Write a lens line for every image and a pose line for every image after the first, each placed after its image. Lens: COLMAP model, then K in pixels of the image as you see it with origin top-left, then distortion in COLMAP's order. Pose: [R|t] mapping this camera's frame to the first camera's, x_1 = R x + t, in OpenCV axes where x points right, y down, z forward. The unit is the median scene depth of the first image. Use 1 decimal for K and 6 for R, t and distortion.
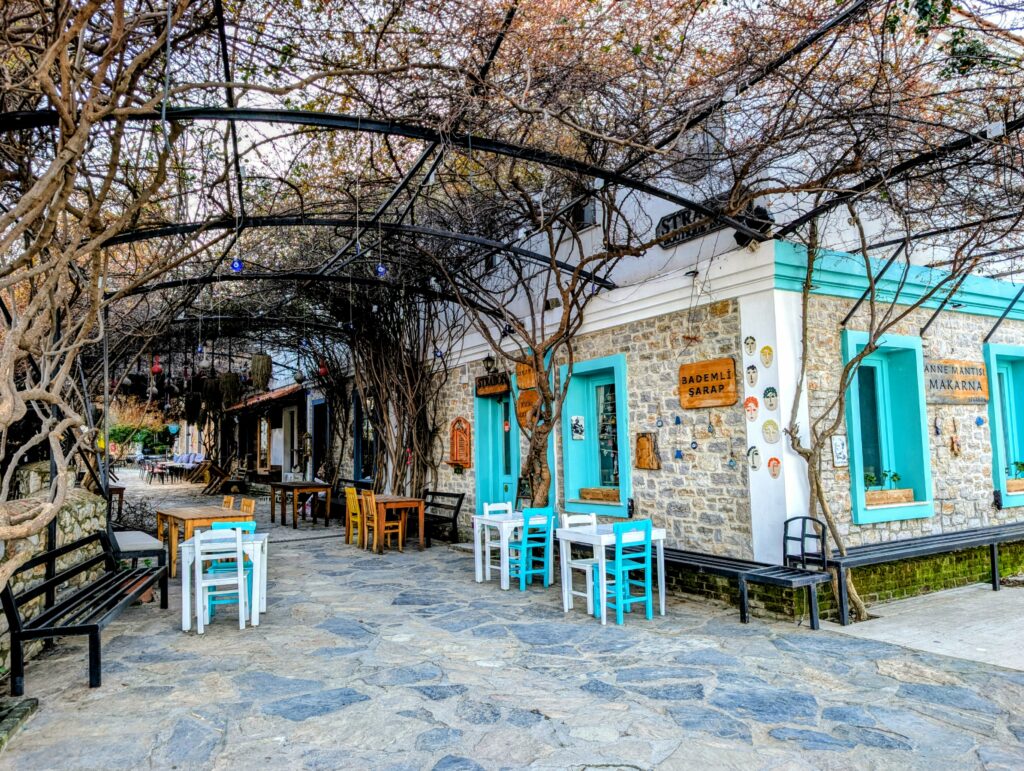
lens RADIAL K [[727.3, 0, 511.4], [0, 727.3, 385.9], [0, 0, 1]] dist [0.005902, 0.000664]
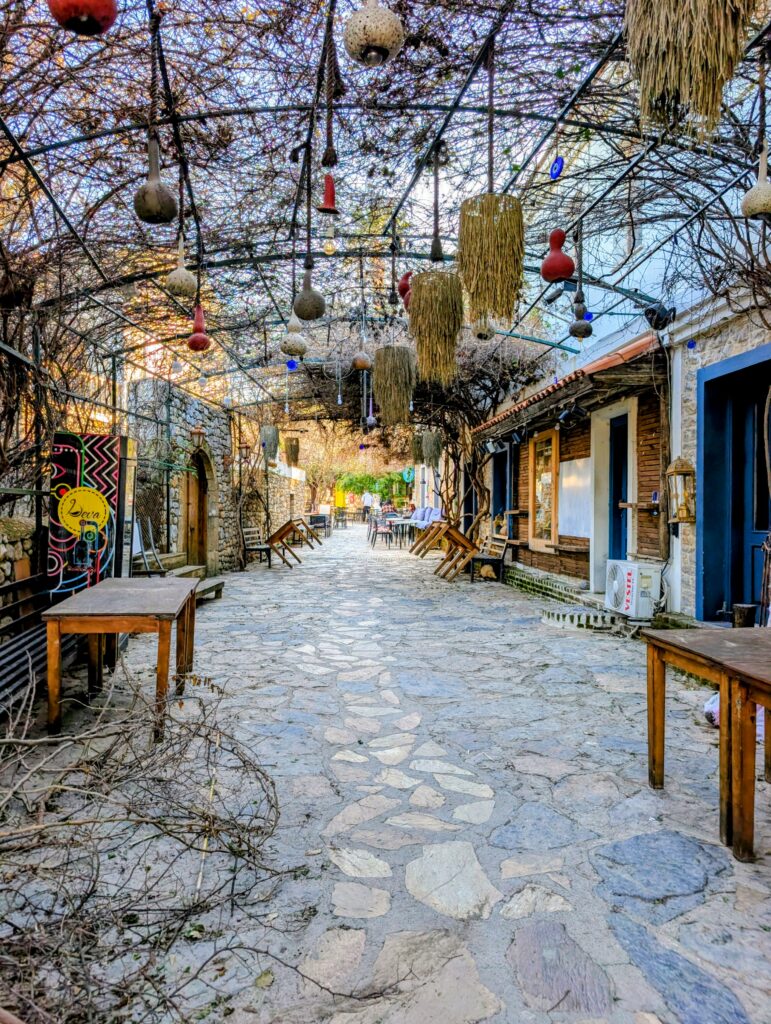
lens RADIAL K [[727.3, 0, 385.6], [0, 727.3, 510.0], [0, 0, 1]] dist [0.005902, 0.000664]
pose [[0.883481, 0.021623, -0.467969, -0.171476], [0.022158, 0.995887, 0.087848, 0.038880], [0.467944, -0.087981, 0.879368, 0.432172]]
